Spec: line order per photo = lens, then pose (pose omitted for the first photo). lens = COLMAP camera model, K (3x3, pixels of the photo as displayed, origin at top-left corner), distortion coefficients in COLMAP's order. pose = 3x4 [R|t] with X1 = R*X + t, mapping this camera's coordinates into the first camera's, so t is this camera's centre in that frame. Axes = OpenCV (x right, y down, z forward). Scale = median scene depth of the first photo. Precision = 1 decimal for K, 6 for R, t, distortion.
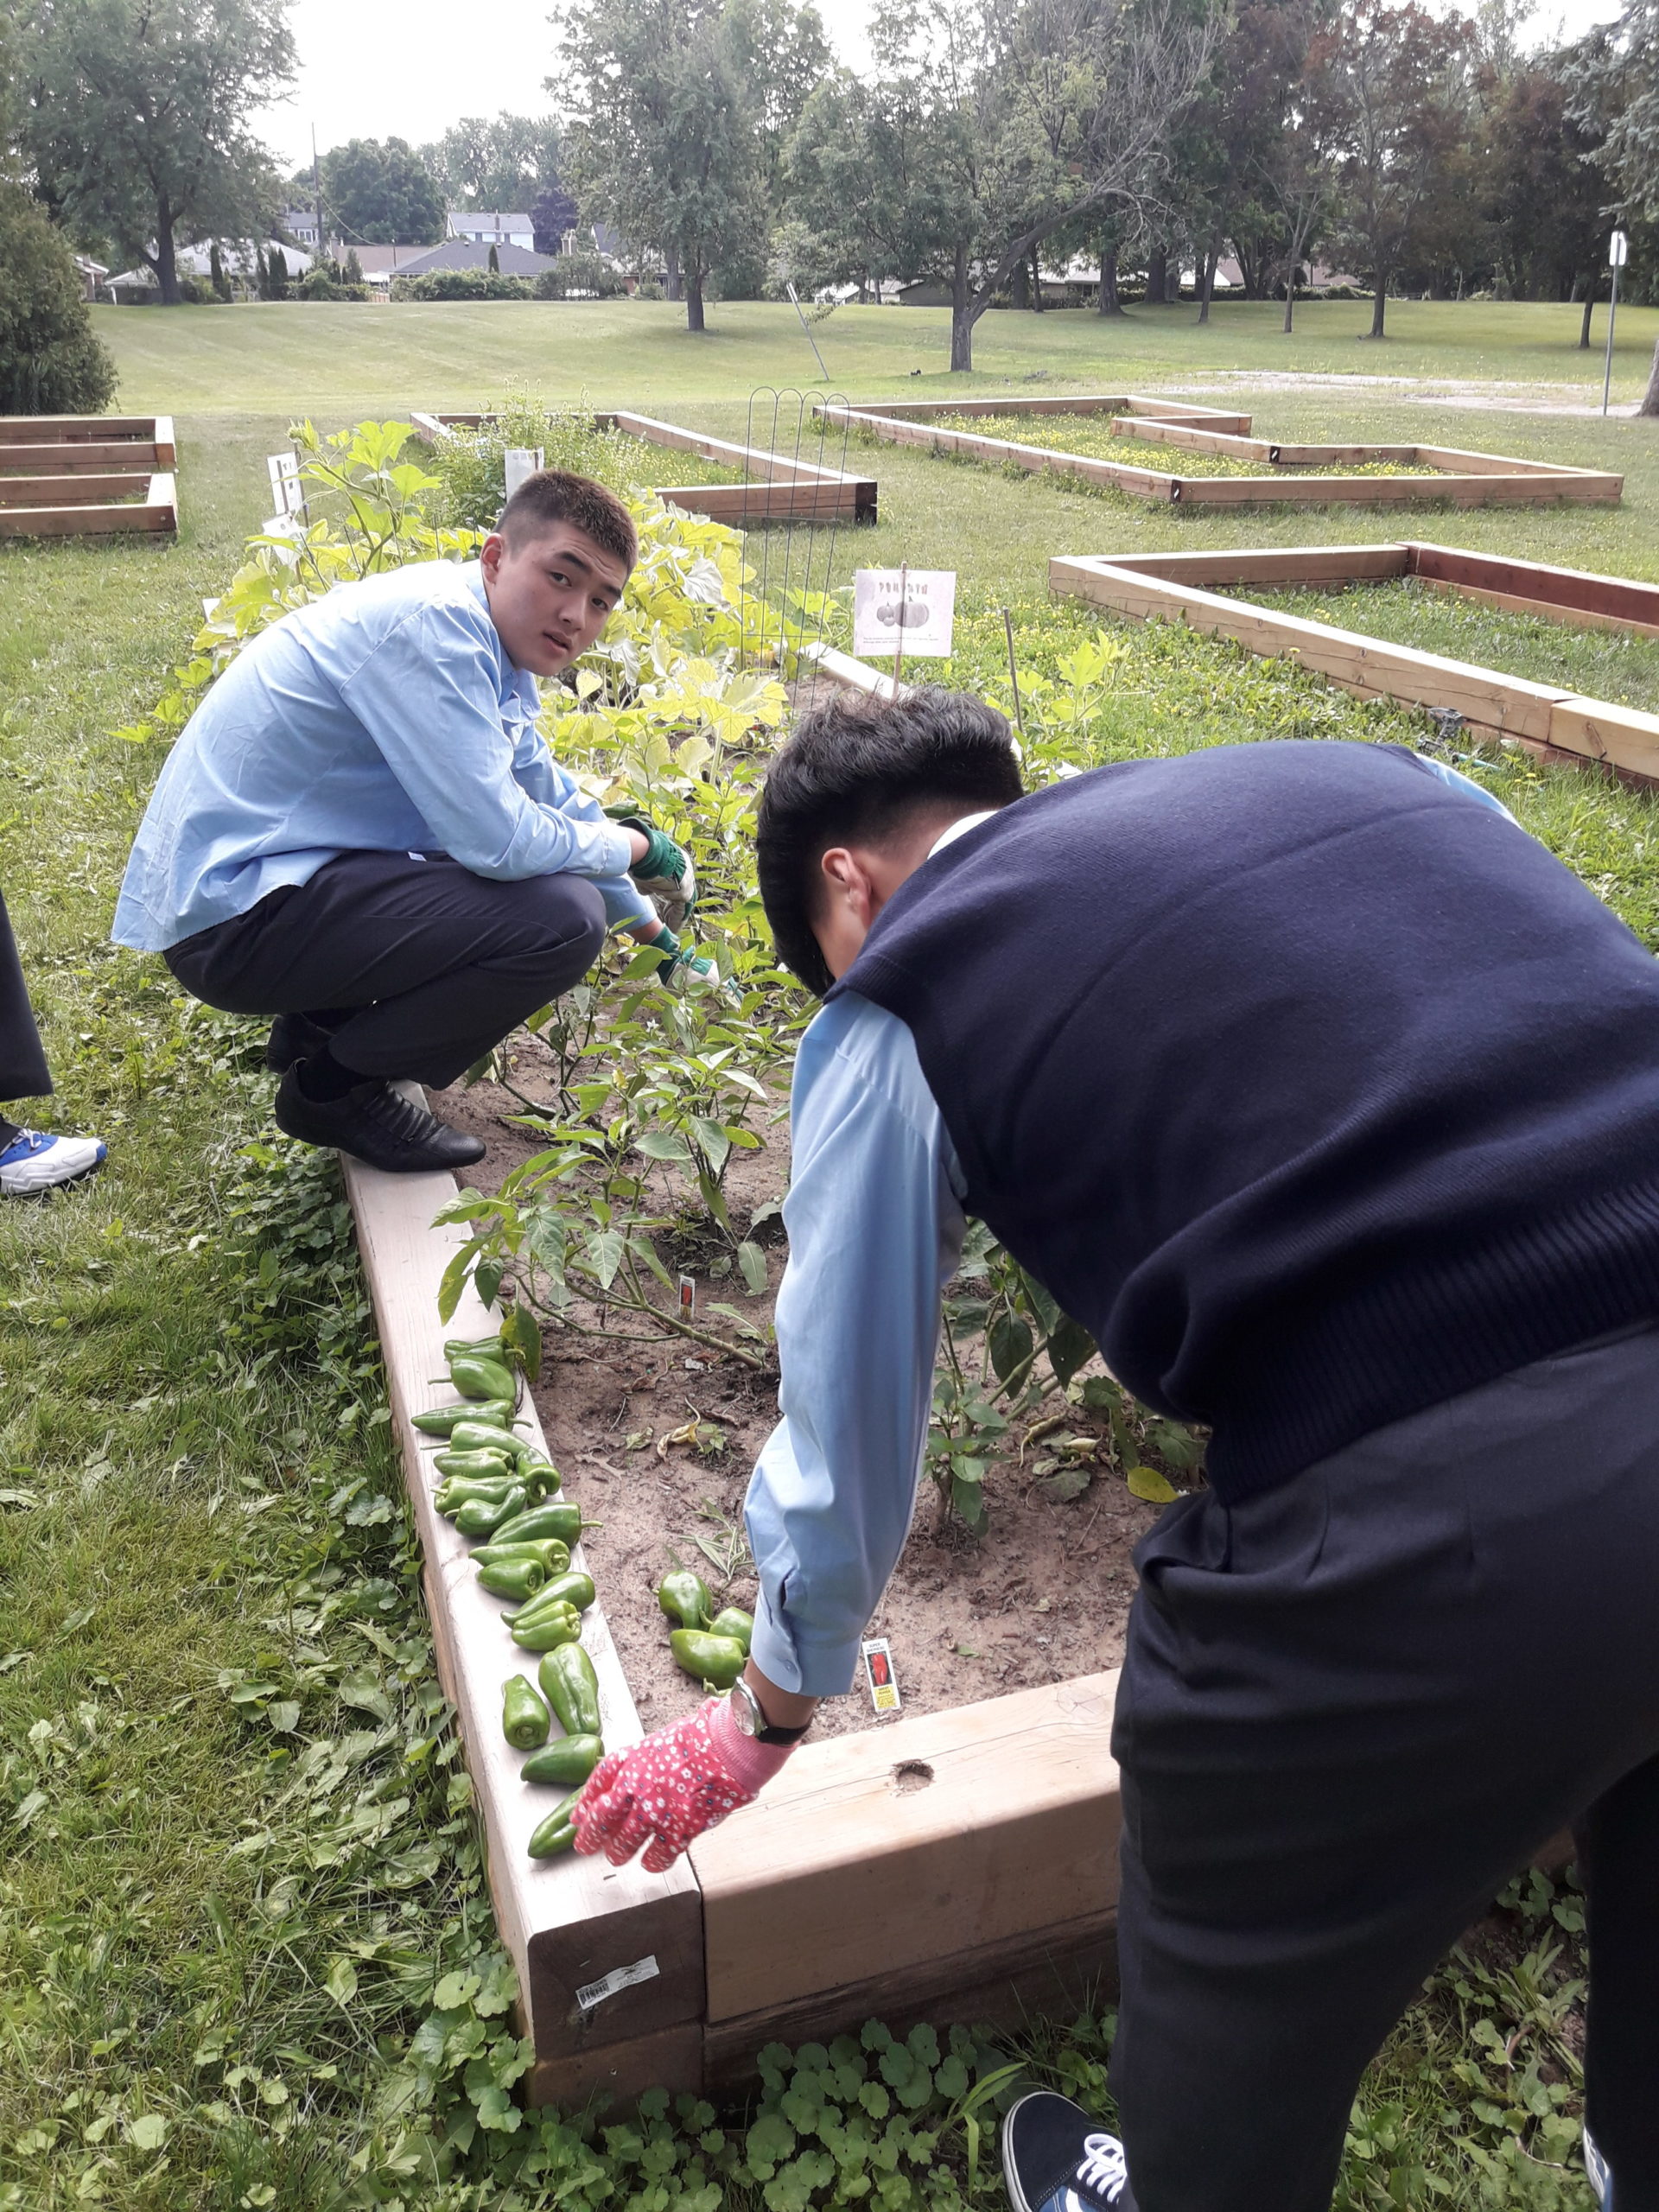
lens RADIAL K [[1754.9, 0, 790.6], [0, 1754.9, 1106.3], [0, 0, 1]] dist [0.003842, -0.057304]
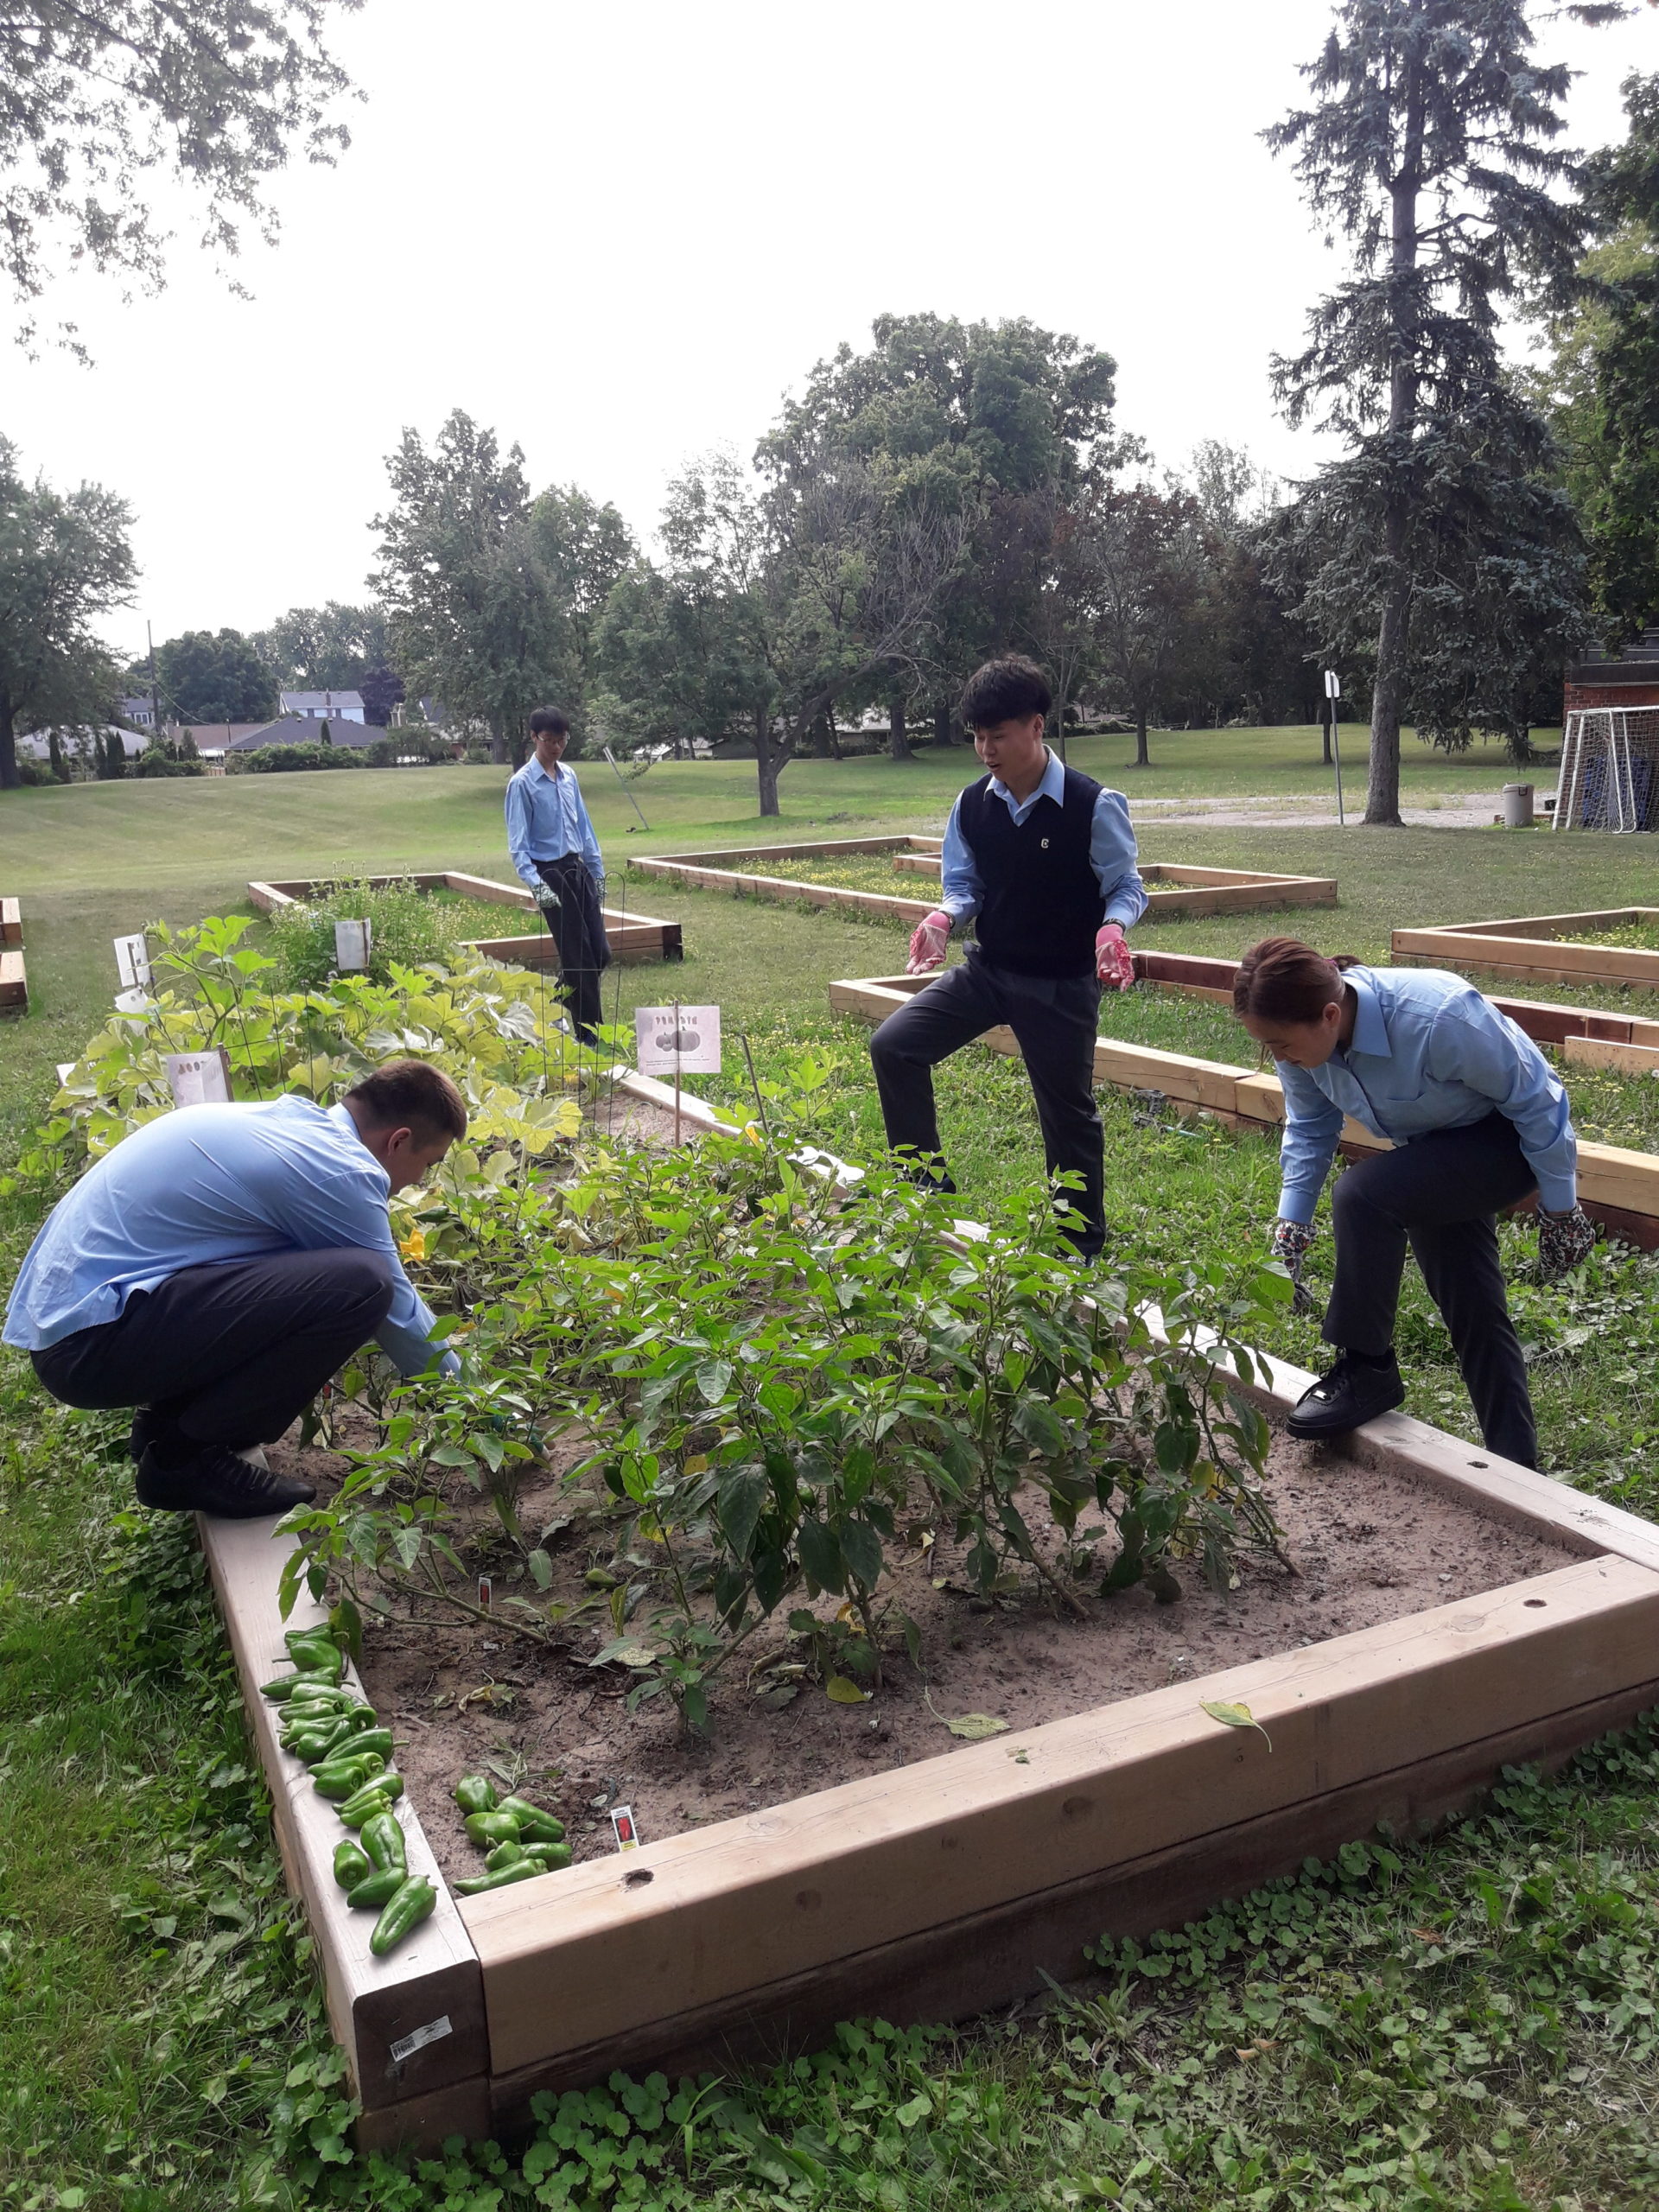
lens RADIAL K [[1804.2, 0, 829.5], [0, 1804.2, 1106.0], [0, 0, 1]] dist [0.016233, -0.082547]
pose [[0.992750, -0.062783, 0.102502, 0.034238], [0.084650, 0.970590, -0.225366, 0.038185], [-0.085338, 0.232409, 0.968867, -0.160399]]
